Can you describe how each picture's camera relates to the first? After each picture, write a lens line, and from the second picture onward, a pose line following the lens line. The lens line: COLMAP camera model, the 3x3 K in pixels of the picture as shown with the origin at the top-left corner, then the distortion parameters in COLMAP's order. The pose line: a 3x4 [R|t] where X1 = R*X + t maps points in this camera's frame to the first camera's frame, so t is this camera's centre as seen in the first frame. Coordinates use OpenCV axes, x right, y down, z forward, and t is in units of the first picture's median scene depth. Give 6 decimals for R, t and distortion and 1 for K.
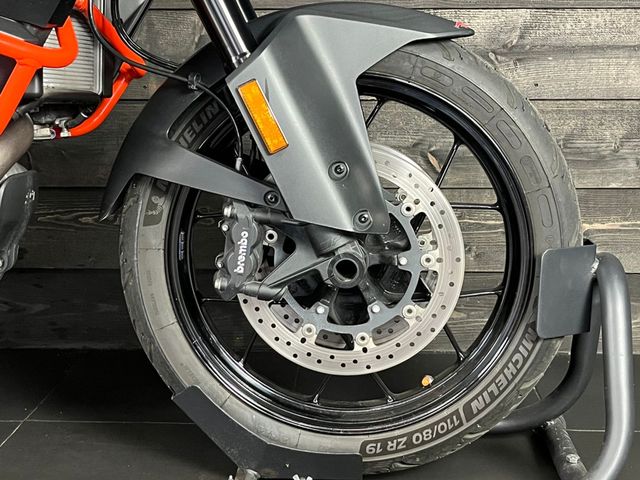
lens RADIAL K [[969.7, 0, 314.0], [0, 969.7, 238.3], [0, 0, 1]] dist [0.142061, 0.000000]
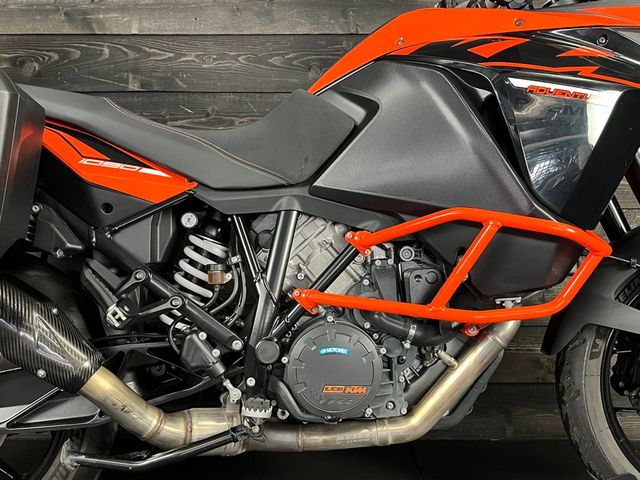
lens RADIAL K [[666.5, 0, 317.2], [0, 666.5, 245.1], [0, 0, 1]] dist [0.010771, 0.000000]
pose [[0.999163, 0.002751, 0.040811, -0.624953], [0.003413, 0.988649, -0.150205, -0.033372], [-0.040761, 0.150218, 0.987812, 0.003154]]
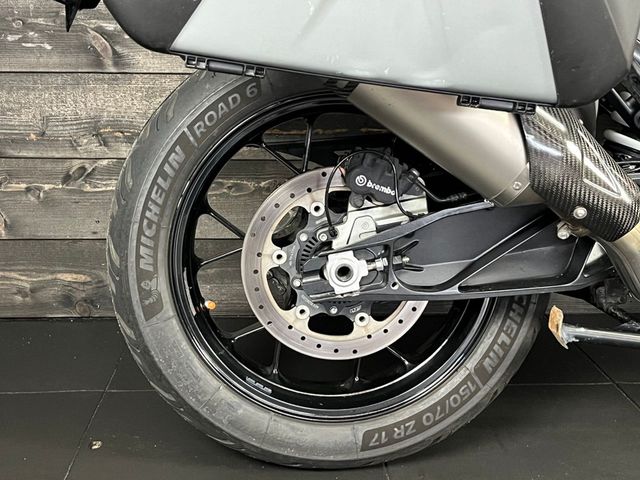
lens RADIAL K [[911.7, 0, 323.8], [0, 911.7, 238.4], [0, 0, 1]] dist [0.070260, 0.000000]
pose [[0.994039, -0.010307, 0.108535, -1.231516], [0.006460, 0.999340, 0.035733, -0.008951], [-0.108832, -0.034819, 0.993450, 0.096197]]
